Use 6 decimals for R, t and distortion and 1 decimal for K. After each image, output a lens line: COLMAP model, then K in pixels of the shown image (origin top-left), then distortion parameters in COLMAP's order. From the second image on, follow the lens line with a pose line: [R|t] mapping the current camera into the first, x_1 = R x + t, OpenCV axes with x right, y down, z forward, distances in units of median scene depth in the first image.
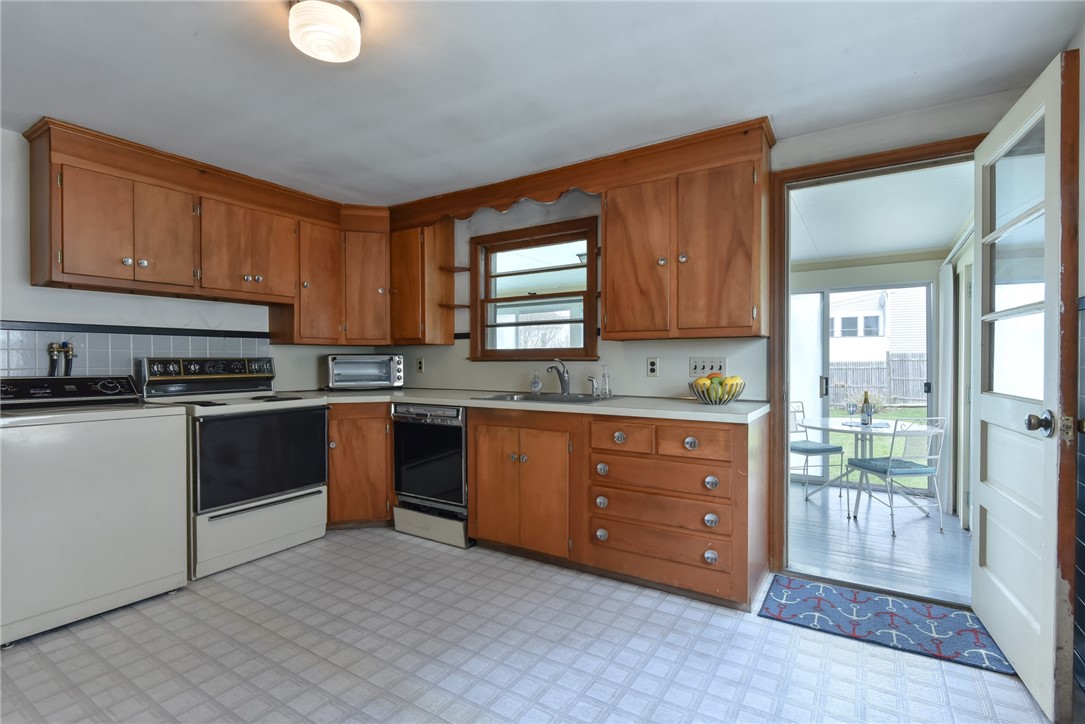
lens RADIAL K [[523.2, 0, 533.4], [0, 523.2, 365.7], [0, 0, 1]] dist [0.001630, -0.000200]
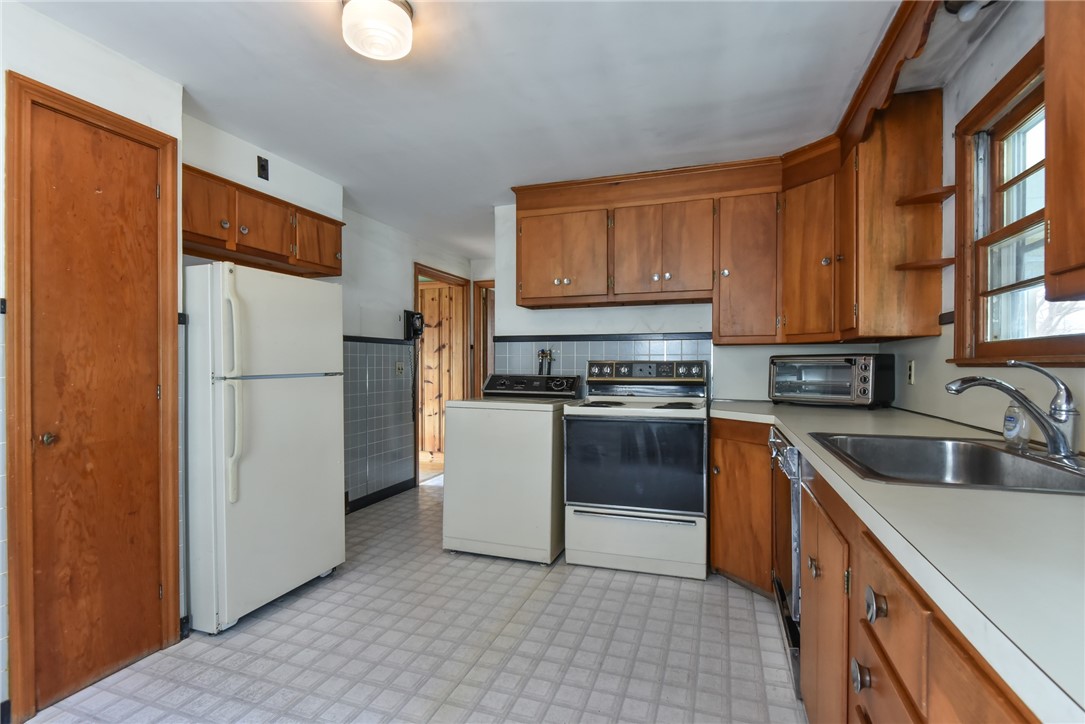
lens RADIAL K [[523.2, 0, 533.4], [0, 523.2, 365.7], [0, 0, 1]] dist [0.001630, -0.000200]
pose [[0.232646, 0.005963, -0.972543, 0.358874], [-0.011201, 0.999931, 0.003451, -0.007389], [0.972497, 0.010091, 0.232697, 0.601405]]
